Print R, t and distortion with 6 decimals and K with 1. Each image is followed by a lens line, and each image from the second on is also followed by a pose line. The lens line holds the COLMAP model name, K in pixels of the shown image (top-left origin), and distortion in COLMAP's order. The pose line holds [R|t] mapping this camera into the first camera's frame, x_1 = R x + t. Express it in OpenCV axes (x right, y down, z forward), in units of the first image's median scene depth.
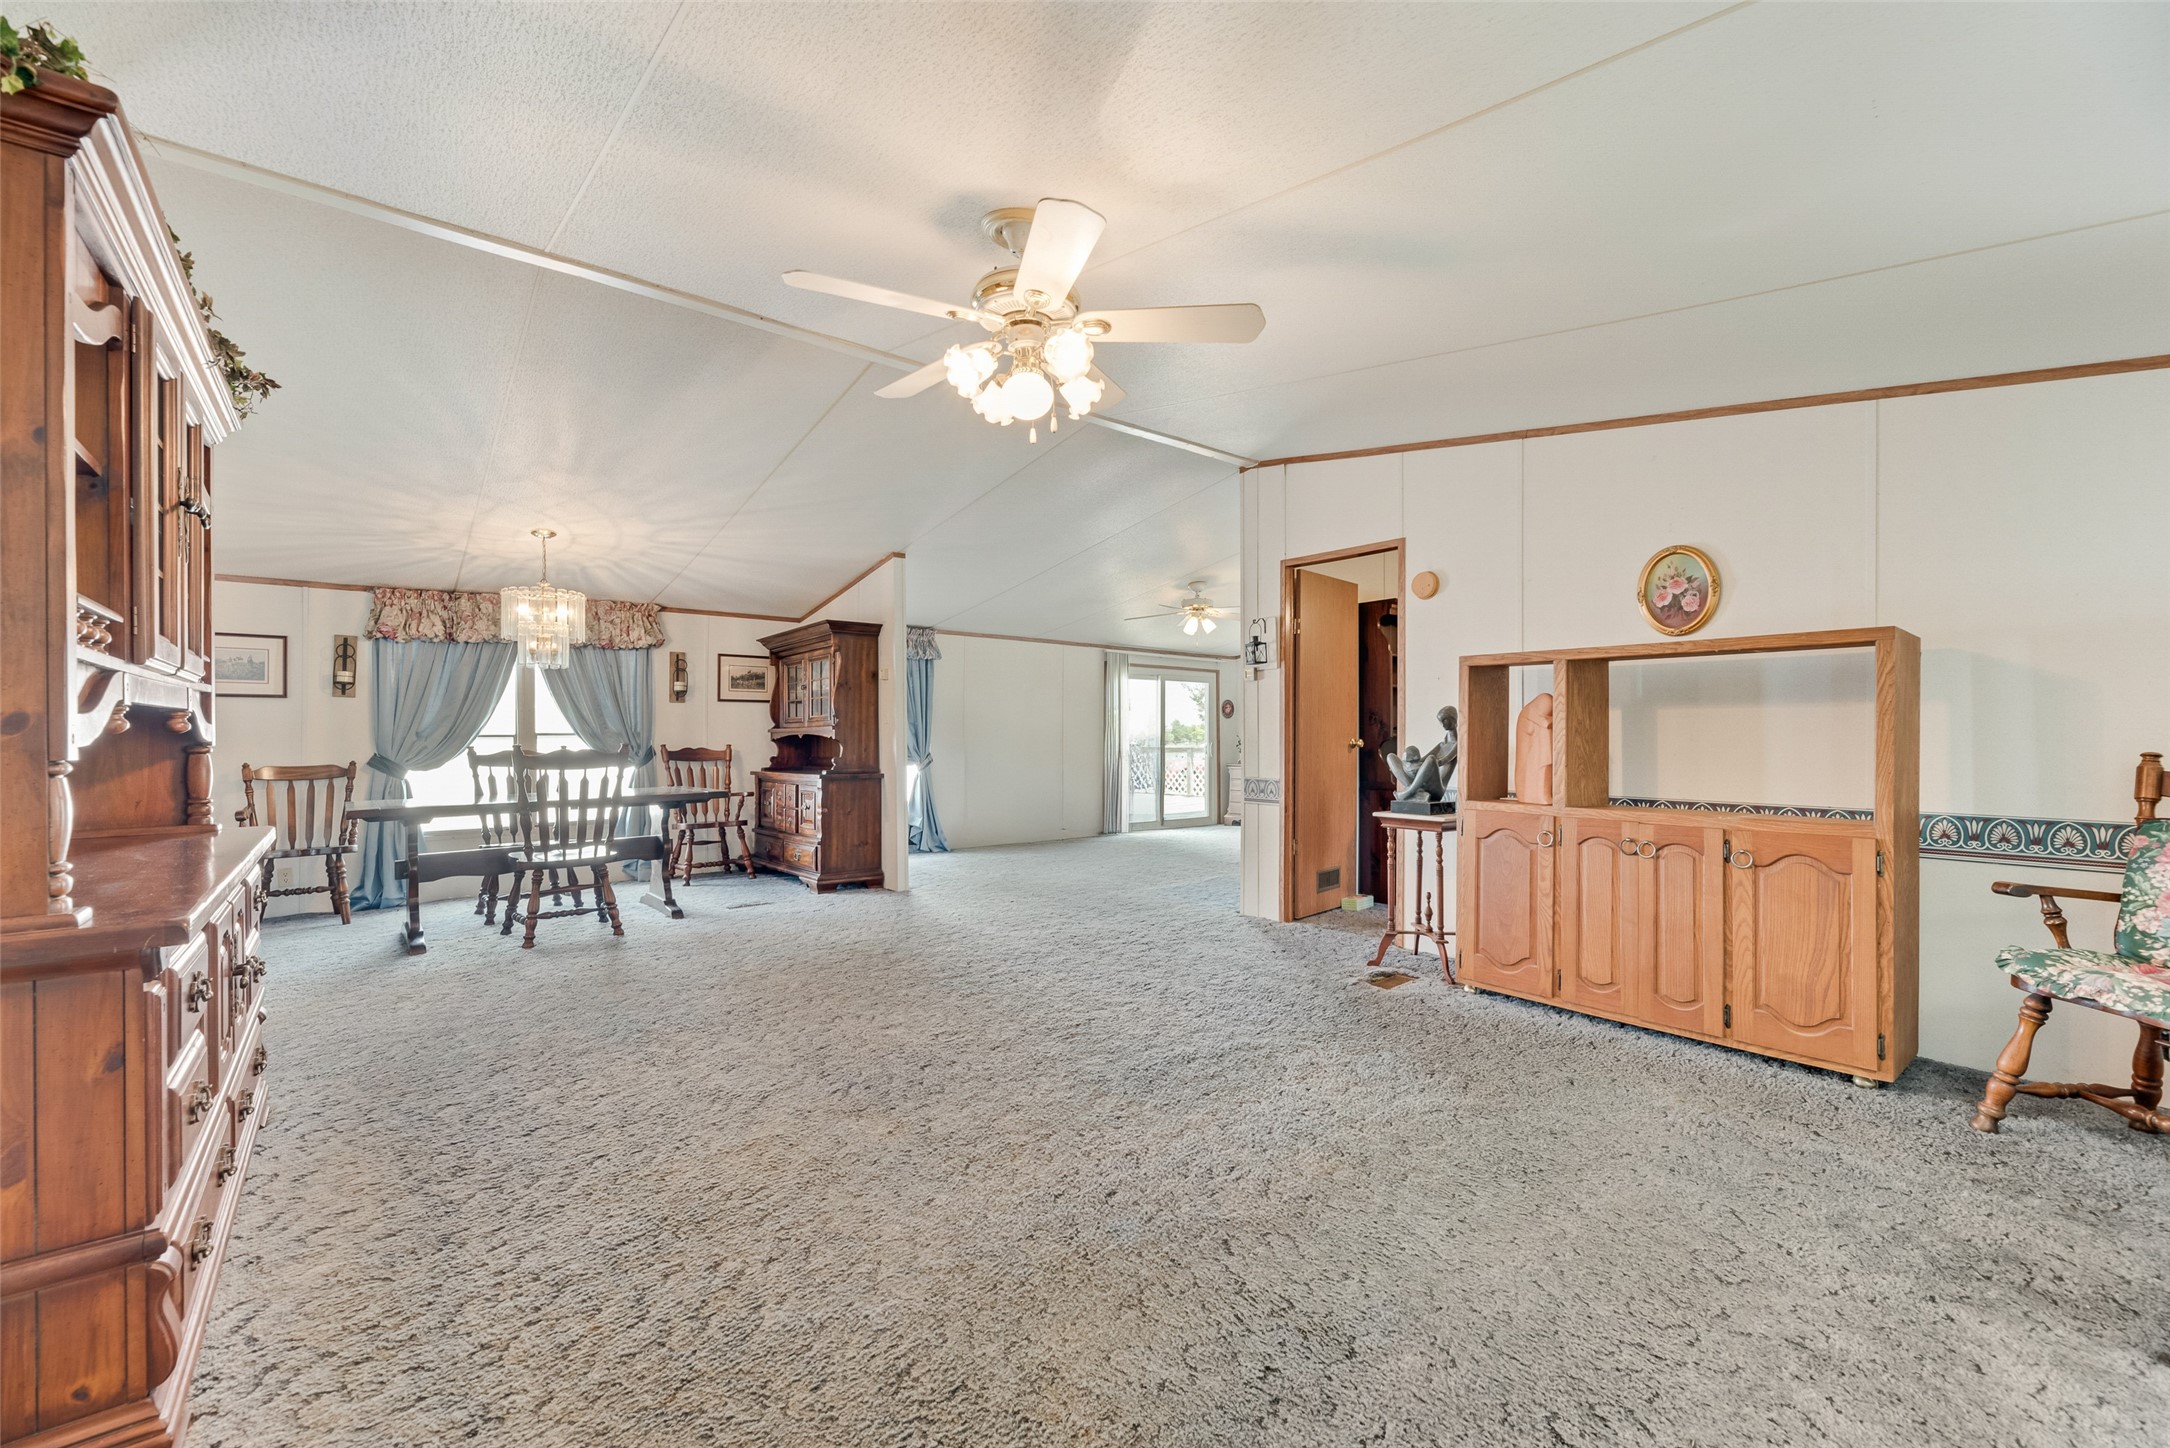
lens RADIAL K [[887.2, 0, 1087.1], [0, 887.2, 735.2], [0, 0, 1]] dist [0.001368, -0.000595]
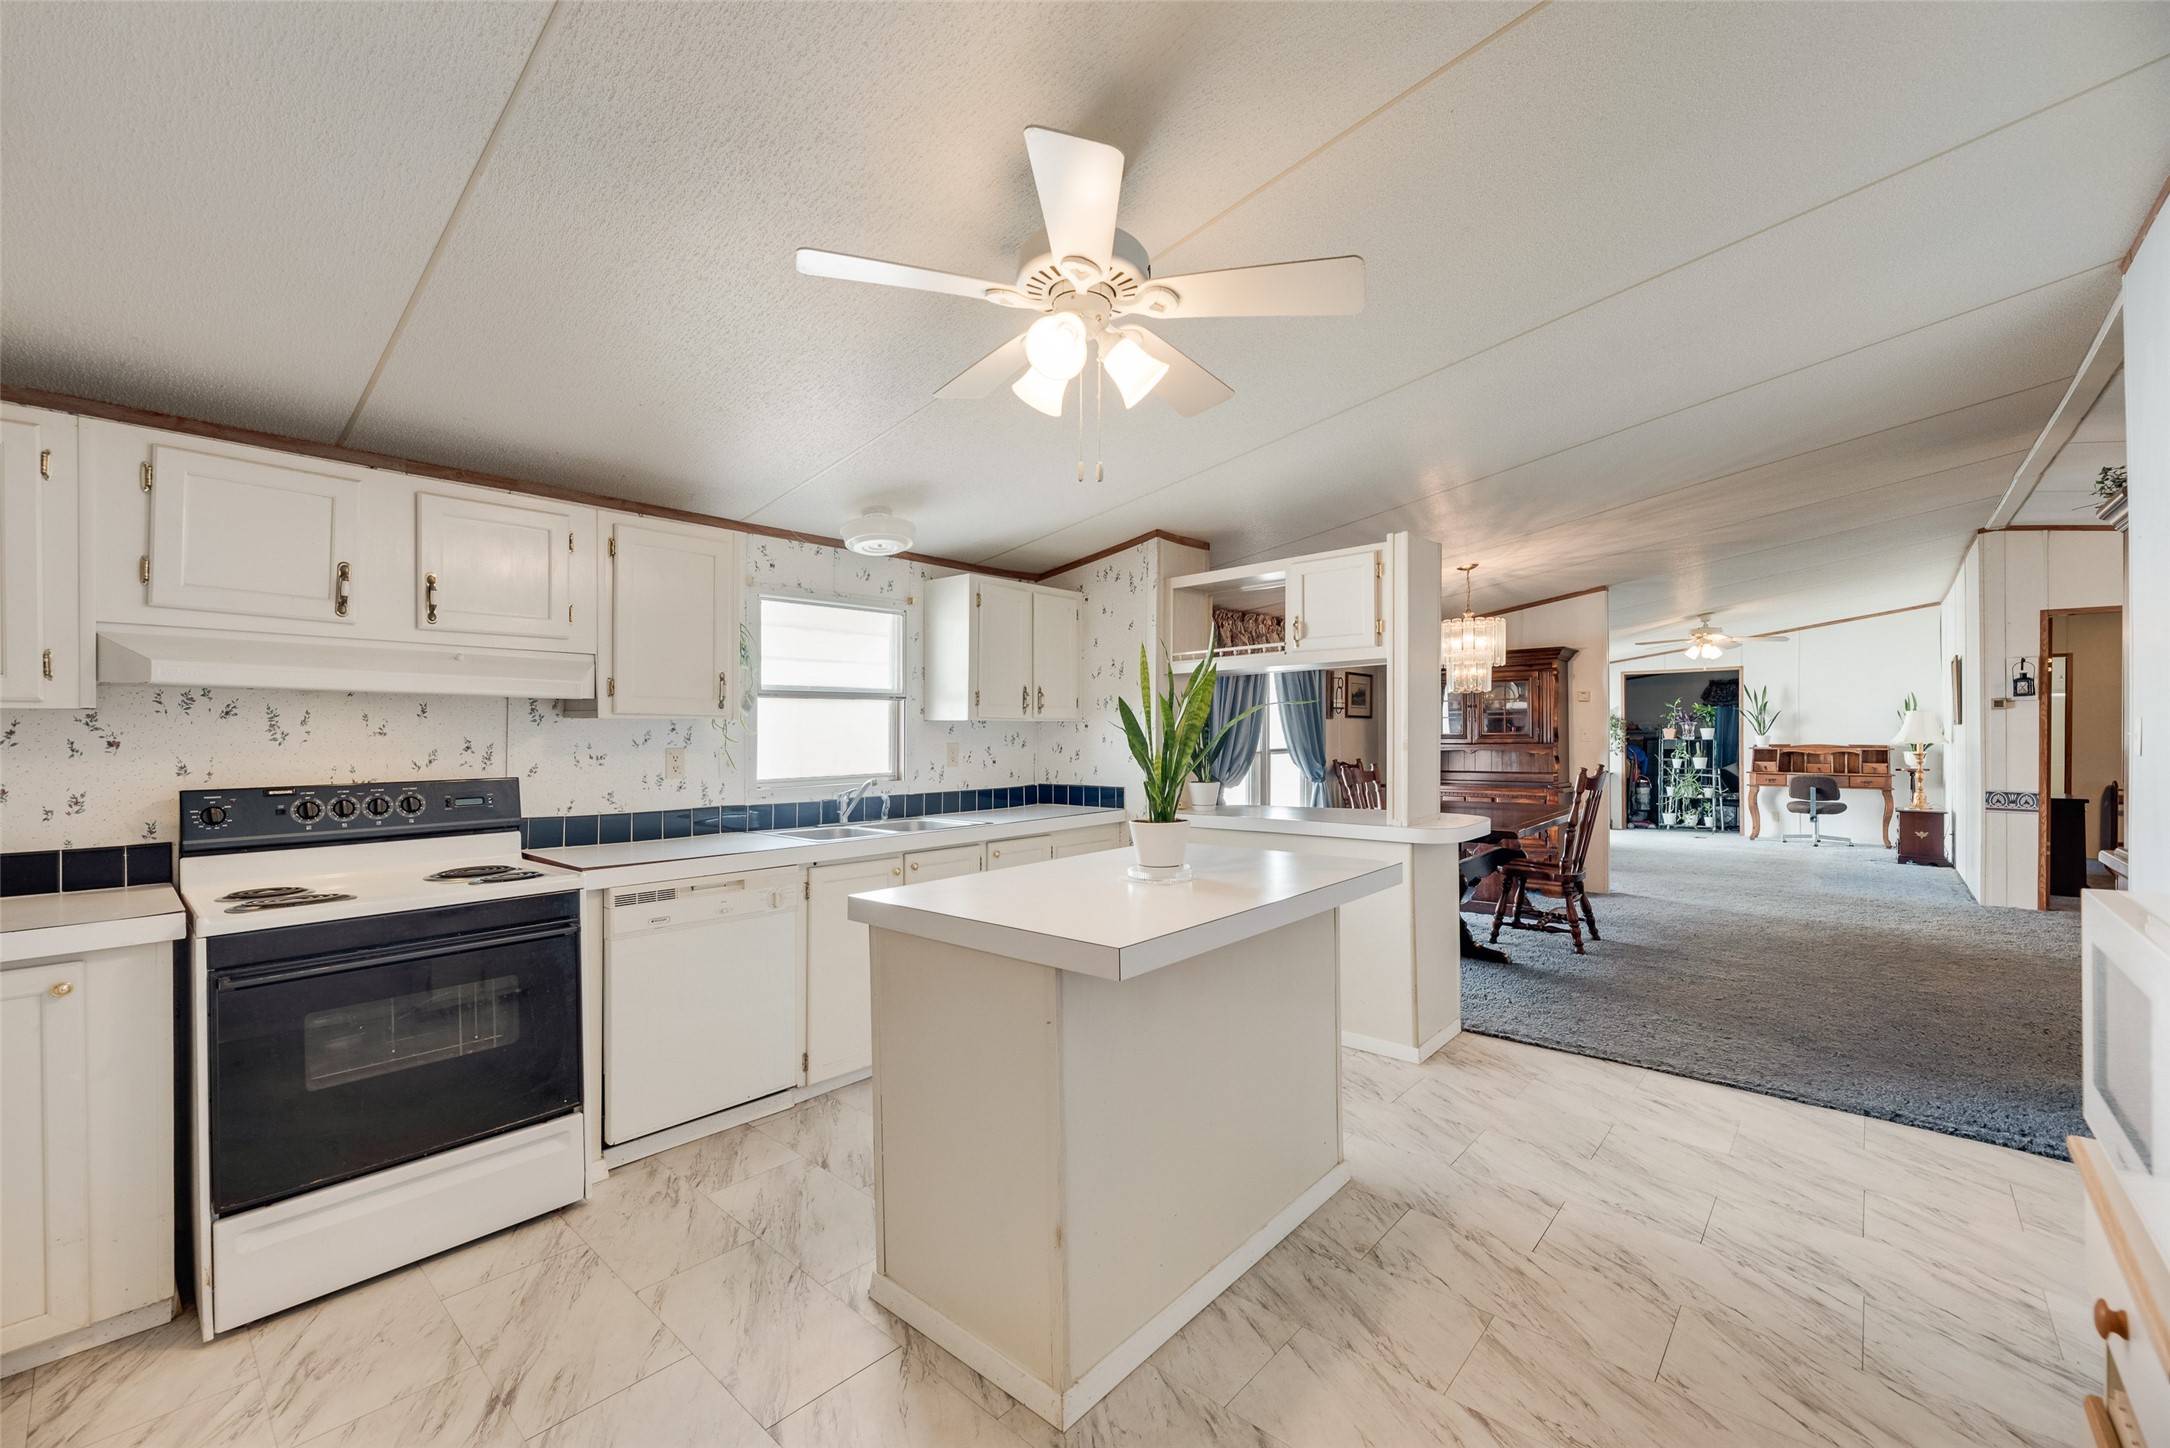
lens RADIAL K [[887.2, 0, 1087.3], [0, 887.2, 730.8], [0, 0, 1]] dist [0.001368, -0.000595]
pose [[0.982961, -0.001360, 0.183807, -1.886407], [0.001706, 0.999997, -0.001725, -0.049948], [-0.183804, 0.002009, 0.982961, 0.080570]]
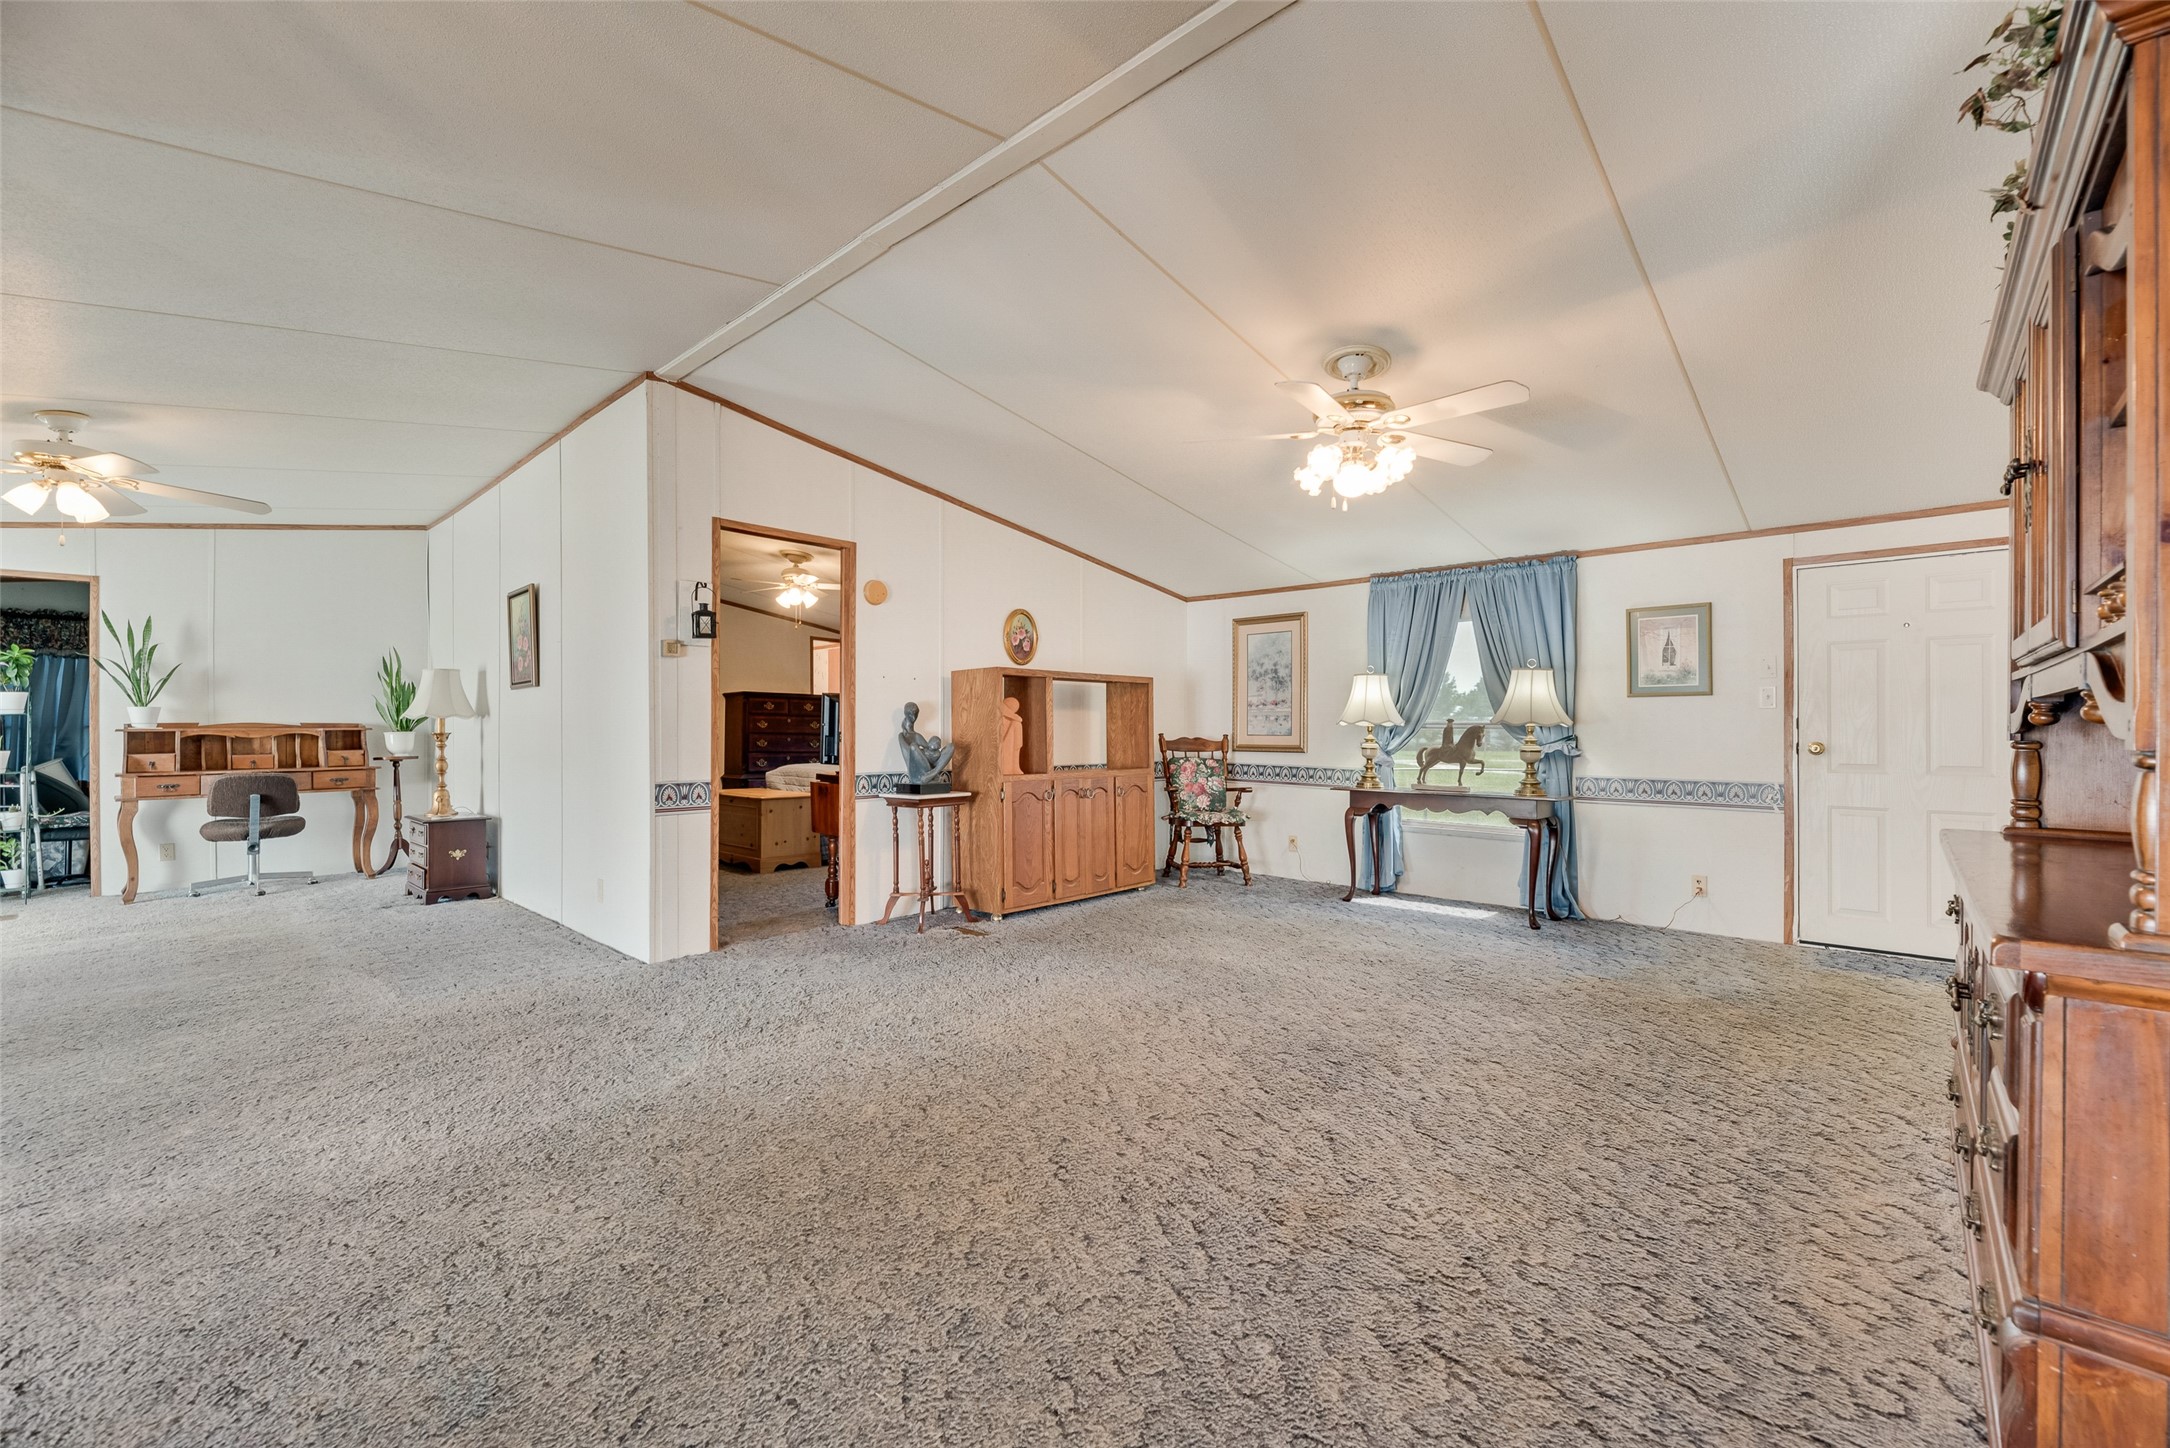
lens RADIAL K [[887.2, 0, 1090.6], [0, 887.2, 721.3], [0, 0, 1]] dist [0.001368, -0.000595]
pose [[-0.157368, 0.001198, 0.987539, -0.972635], [-0.001279, 0.999998, -0.001417, -0.007454], [-0.987539, -0.001486, -0.157366, 1.159189]]
